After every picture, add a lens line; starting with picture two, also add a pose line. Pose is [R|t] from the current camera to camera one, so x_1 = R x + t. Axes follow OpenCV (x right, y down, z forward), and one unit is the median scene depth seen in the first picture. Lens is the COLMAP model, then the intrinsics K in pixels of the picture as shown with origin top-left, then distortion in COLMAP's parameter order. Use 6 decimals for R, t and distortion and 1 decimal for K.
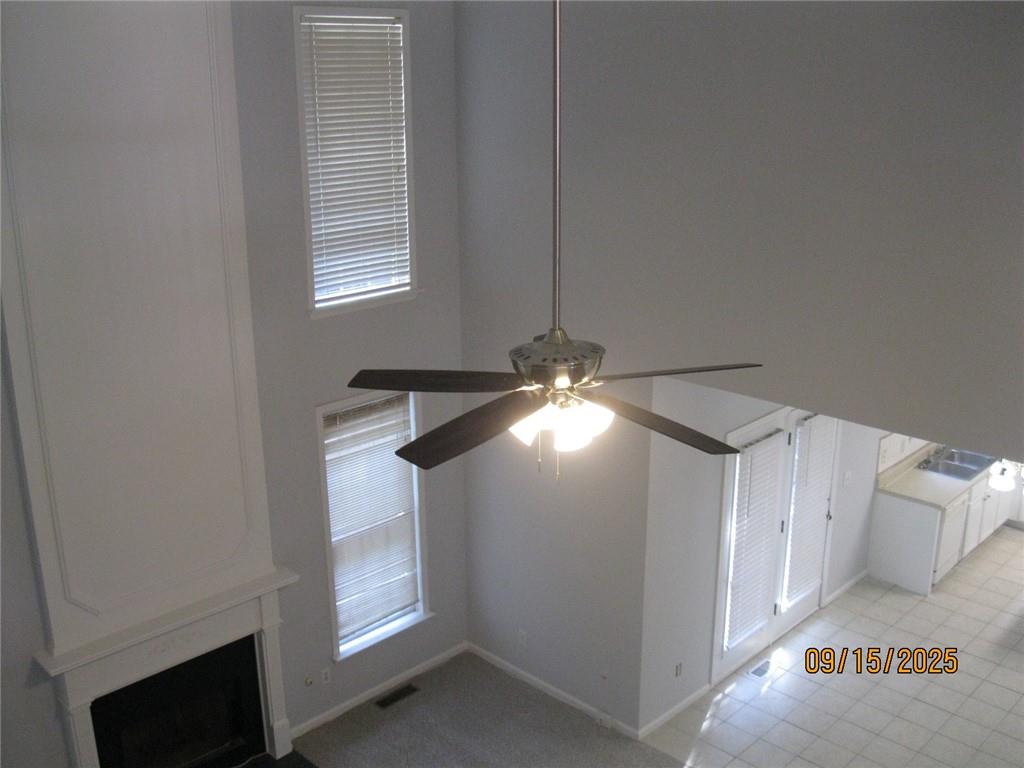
lens RADIAL K [[1042.3, 0, 506.3], [0, 1042.3, 384.5], [0, 0, 1]] dist [-0.110493, 0.000000]
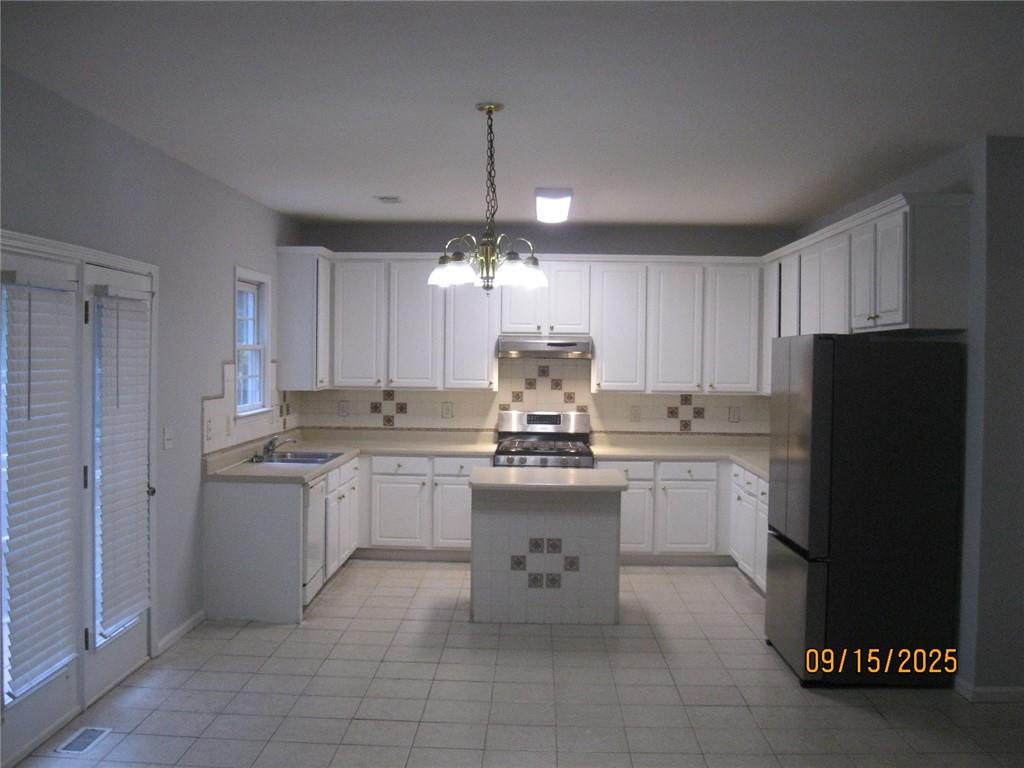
lens RADIAL K [[1042.3, 0, 515.0], [0, 1042.3, 382.3], [0, 0, 1]] dist [-0.110493, 0.000000]
pose [[0.730532, -0.001638, 0.682877, 0.049574], [0.171520, 0.968380, -0.181166, 0.200409], [-0.660988, 0.249475, 0.707713, 0.377891]]
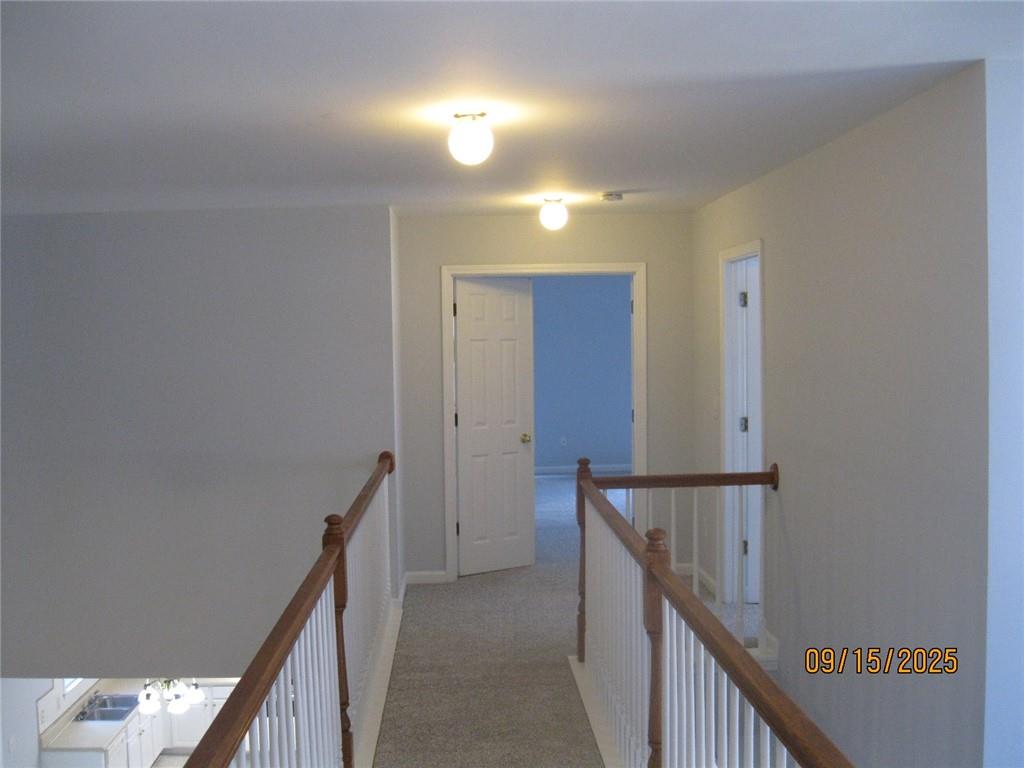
lens RADIAL K [[1042.3, 0, 513.7], [0, 1042.3, 383.0], [0, 0, 1]] dist [-0.110493, 0.000000]
pose [[0.677627, -0.027312, 0.734899, -0.058473], [0.214756, 0.963100, -0.162227, 0.010621], [-0.703350, 0.267753, 0.658488, -0.125777]]
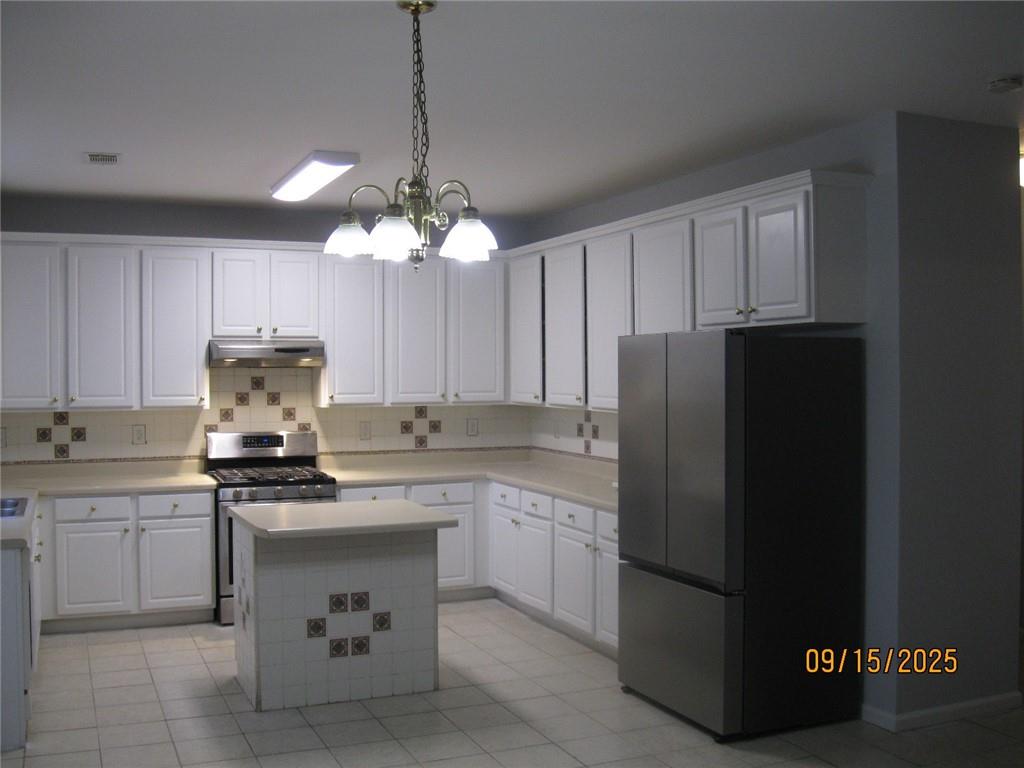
lens RADIAL K [[1042.3, 0, 507.3], [0, 1042.3, 379.1], [0, 0, 1]] dist [-0.110493, 0.000000]
pose [[0.387895, -0.002846, 0.921699, 0.069801], [0.255728, 0.961067, -0.104655, 0.148795], [-0.885517, 0.276300, 0.373521, 0.575057]]
